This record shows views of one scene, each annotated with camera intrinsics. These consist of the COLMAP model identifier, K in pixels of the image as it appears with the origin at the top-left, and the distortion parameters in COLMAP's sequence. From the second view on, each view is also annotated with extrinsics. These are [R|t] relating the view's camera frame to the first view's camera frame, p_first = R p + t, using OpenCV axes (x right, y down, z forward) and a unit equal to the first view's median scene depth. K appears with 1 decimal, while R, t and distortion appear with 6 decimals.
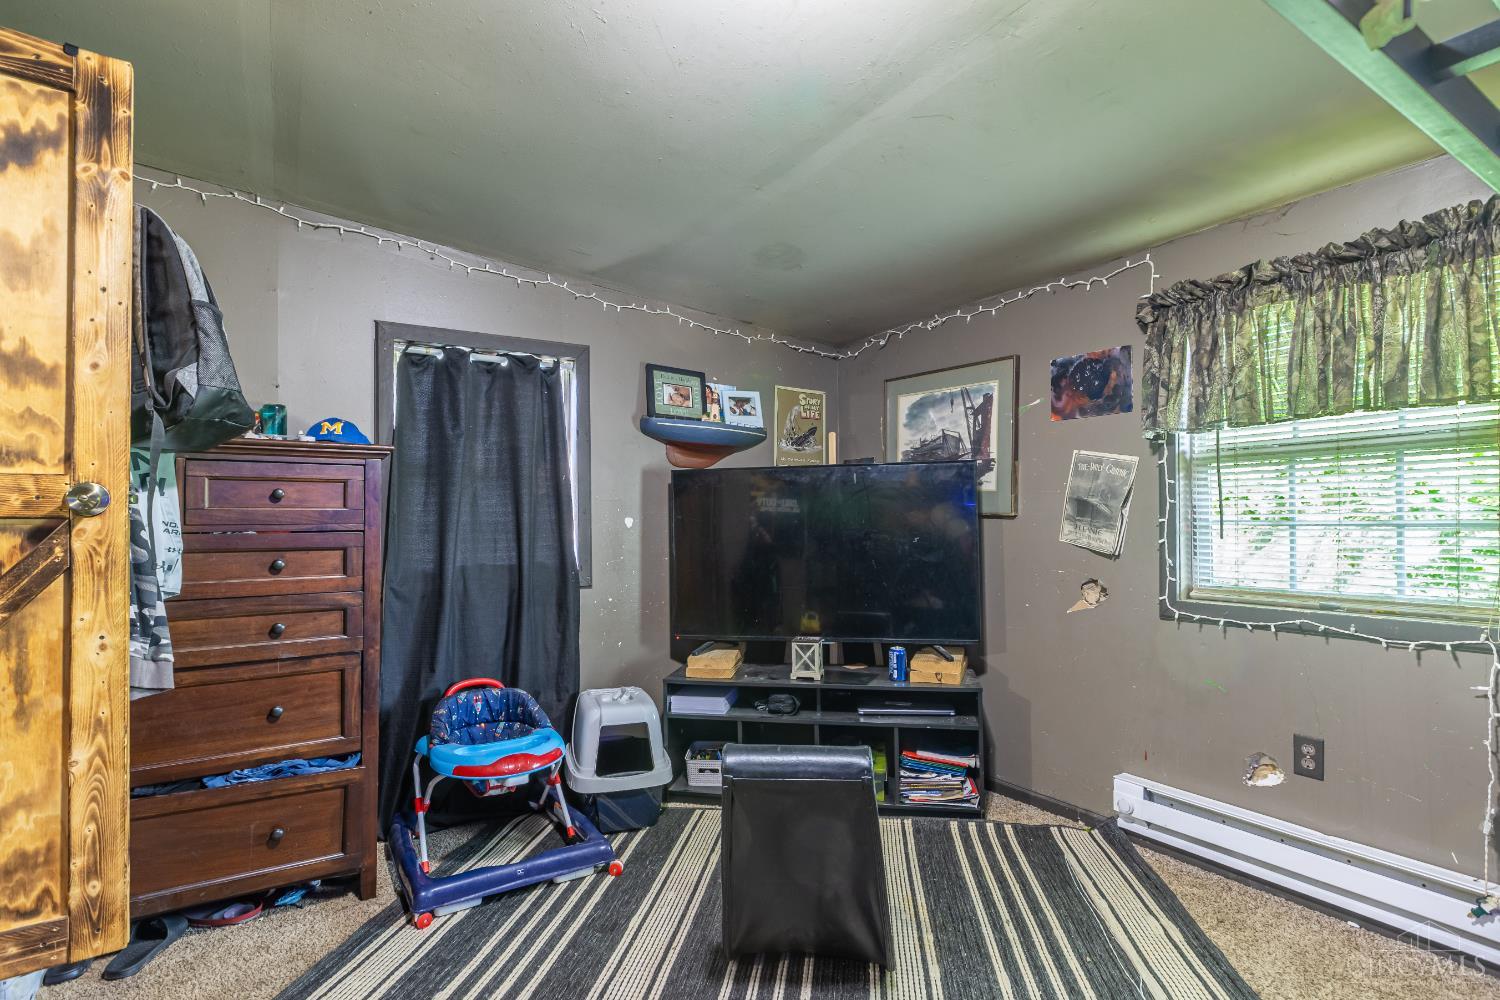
lens RADIAL K [[713.5, 0, 745.4], [0, 713.5, 510.4], [0, 0, 1]] dist [0.001507, -0.000294]
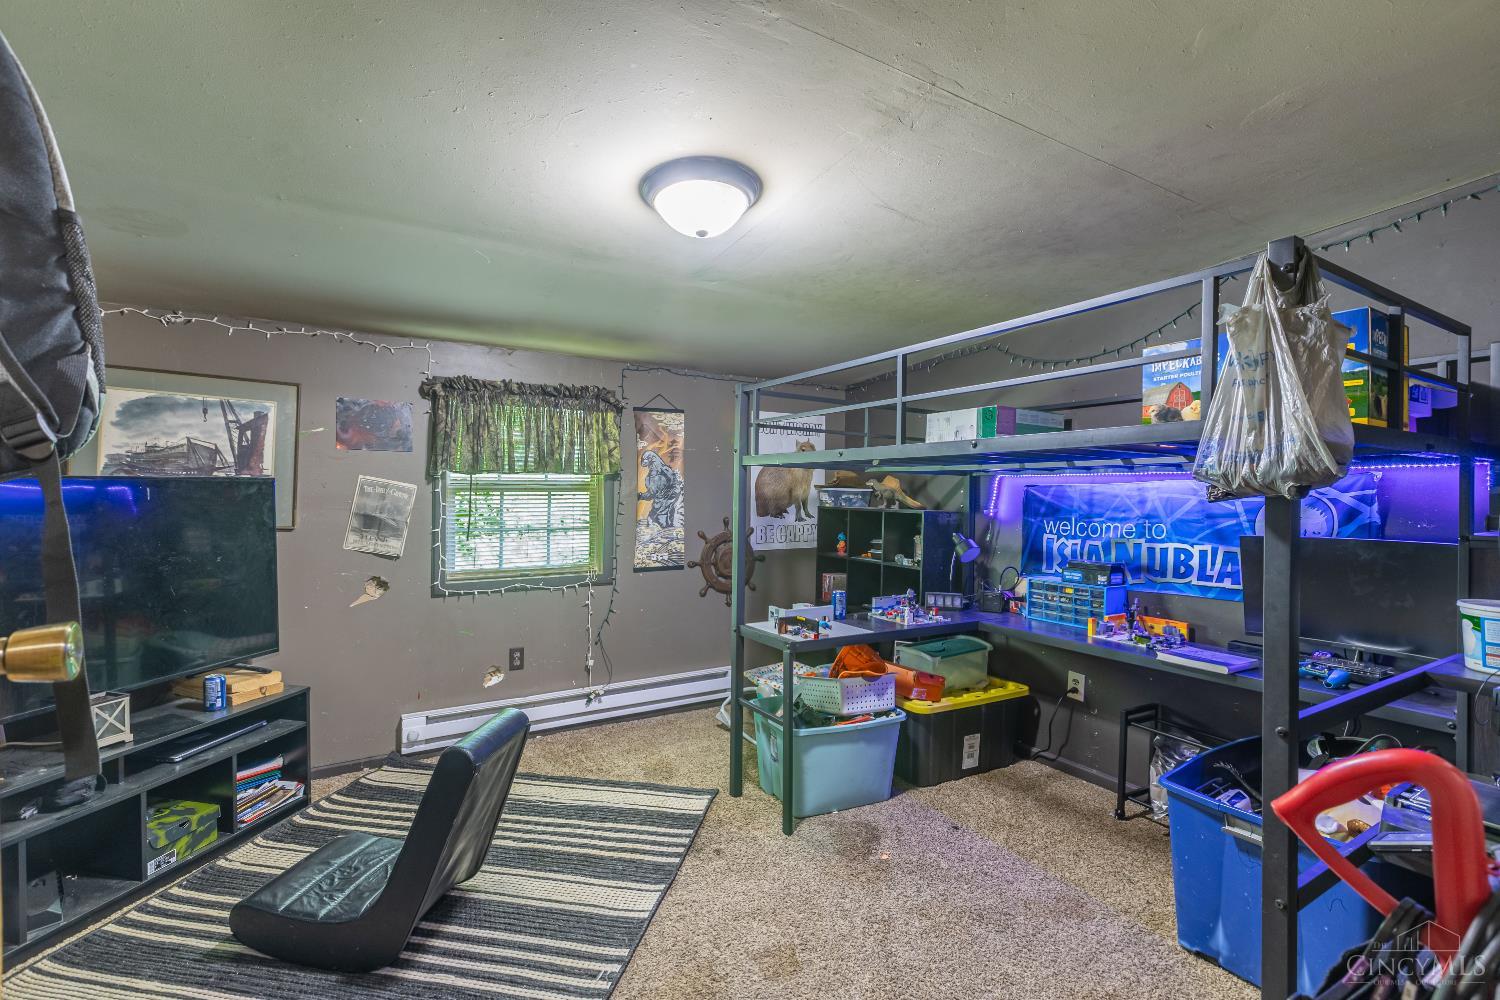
lens RADIAL K [[665.5, 0, 742.4], [0, 665.5, 497.2], [0, 0, 1]] dist [0.003397, -0.000630]
pose [[0.029778, -0.001074, 0.999556, -0.681268], [-0.019261, 0.999813, 0.001648, -0.060690], [-0.999371, -0.019302, 0.029752, 0.296958]]
